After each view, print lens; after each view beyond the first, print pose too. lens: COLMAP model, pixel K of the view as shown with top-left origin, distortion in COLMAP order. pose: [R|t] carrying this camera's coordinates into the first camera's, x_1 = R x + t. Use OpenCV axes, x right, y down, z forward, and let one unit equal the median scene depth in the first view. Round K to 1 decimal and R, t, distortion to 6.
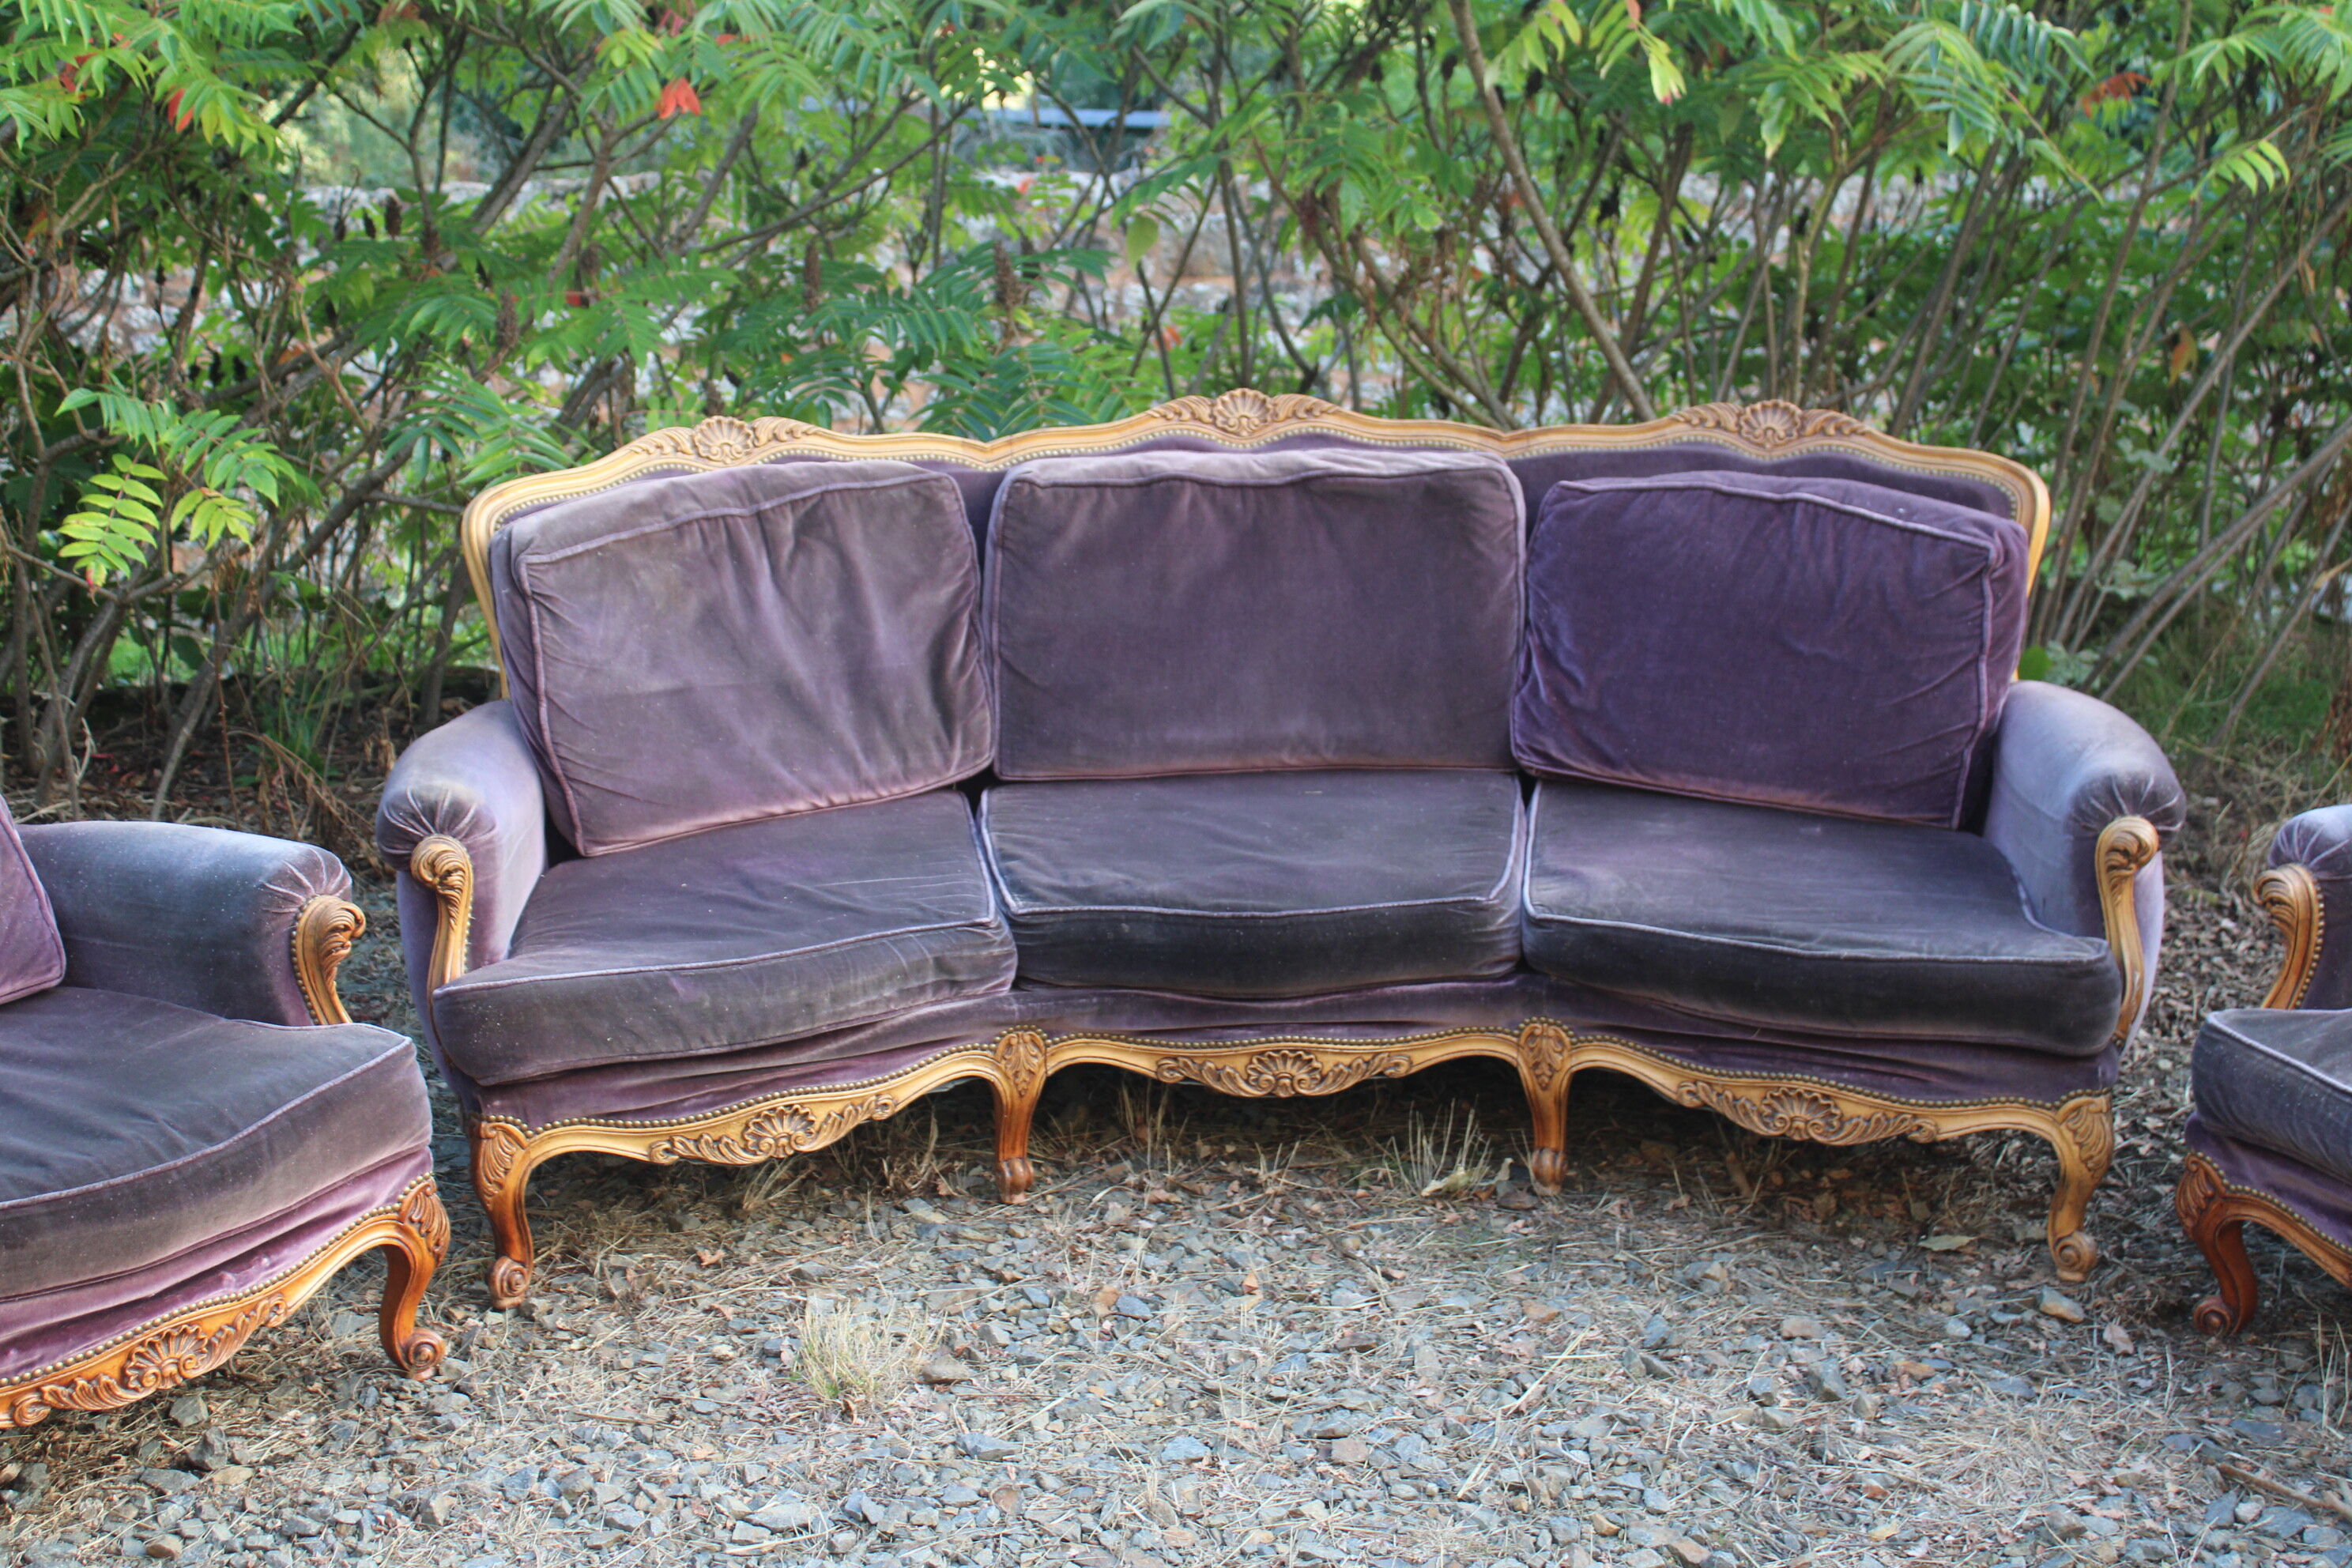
lens RADIAL K [[3201.4, 0, 1177.6], [0, 3201.4, 780.4], [0, 0, 1]] dist [0.023692, 0.000000]
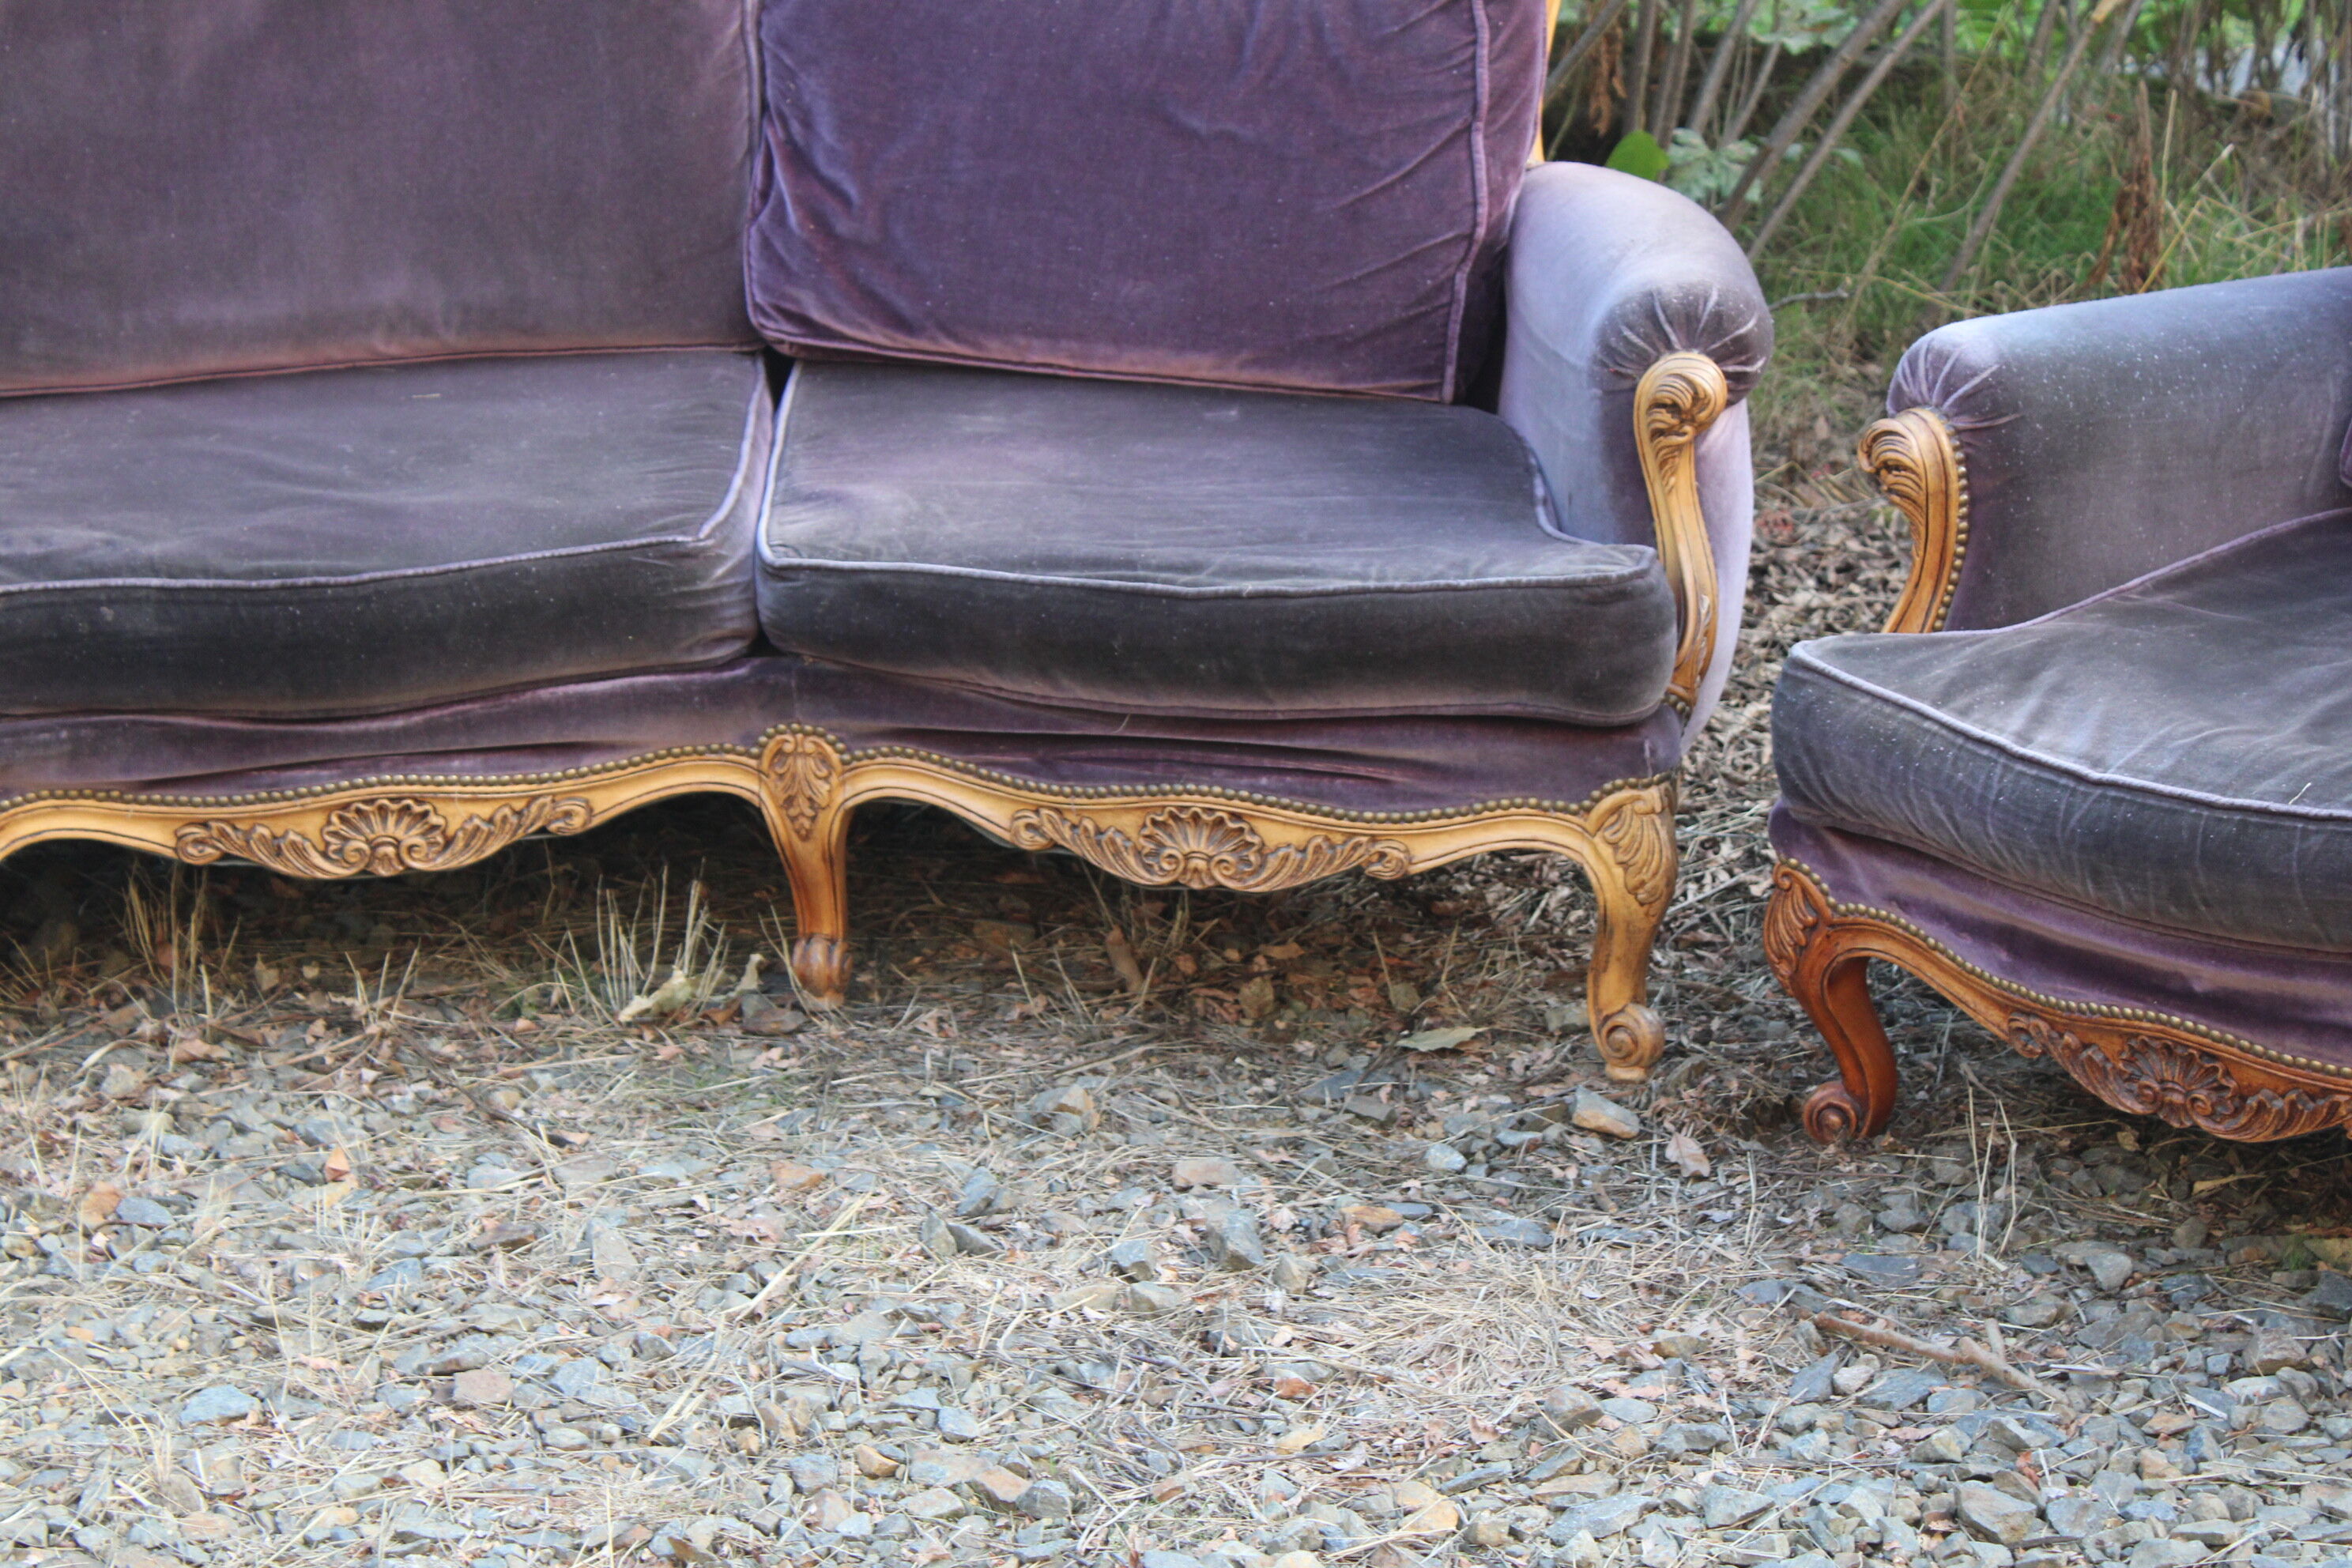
lens RADIAL K [[5985.6, 0, 1174.7], [0, 5985.6, 787.4], [0, 0, 1]] dist [0.169339, 0.000000]
pose [[0.991754, -0.054661, 0.115918, 0.052780], [0.050632, 0.998016, 0.037425, 0.047751], [-0.117733, -0.031248, 0.992553, -0.178126]]
